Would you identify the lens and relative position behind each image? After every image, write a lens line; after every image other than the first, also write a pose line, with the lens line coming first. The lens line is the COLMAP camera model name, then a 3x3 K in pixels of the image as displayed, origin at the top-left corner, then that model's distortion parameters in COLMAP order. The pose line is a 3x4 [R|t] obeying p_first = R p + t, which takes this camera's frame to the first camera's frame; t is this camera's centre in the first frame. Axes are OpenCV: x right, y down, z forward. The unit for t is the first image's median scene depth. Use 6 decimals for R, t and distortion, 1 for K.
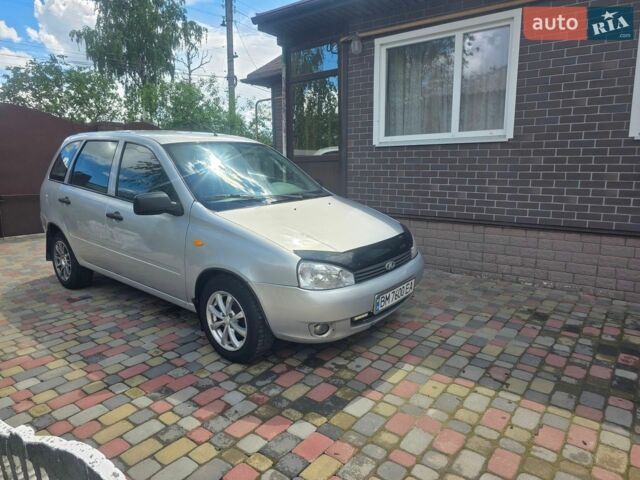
lens RADIAL K [[443.4, 0, 319.0], [0, 443.4, 237.4], [0, 0, 1]] dist [0.041889, -0.030527]
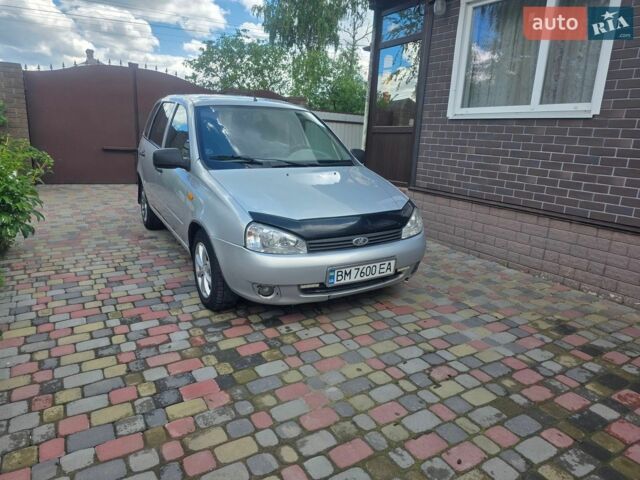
lens RADIAL K [[443.4, 0, 320.9], [0, 443.4, 240.3], [0, 0, 1]] dist [0.041889, -0.030527]
pose [[0.930443, 0.134787, -0.340747, 0.383435], [-0.112991, 0.990113, 0.083120, -0.007970], [0.348582, -0.038837, 0.936473, 0.069894]]
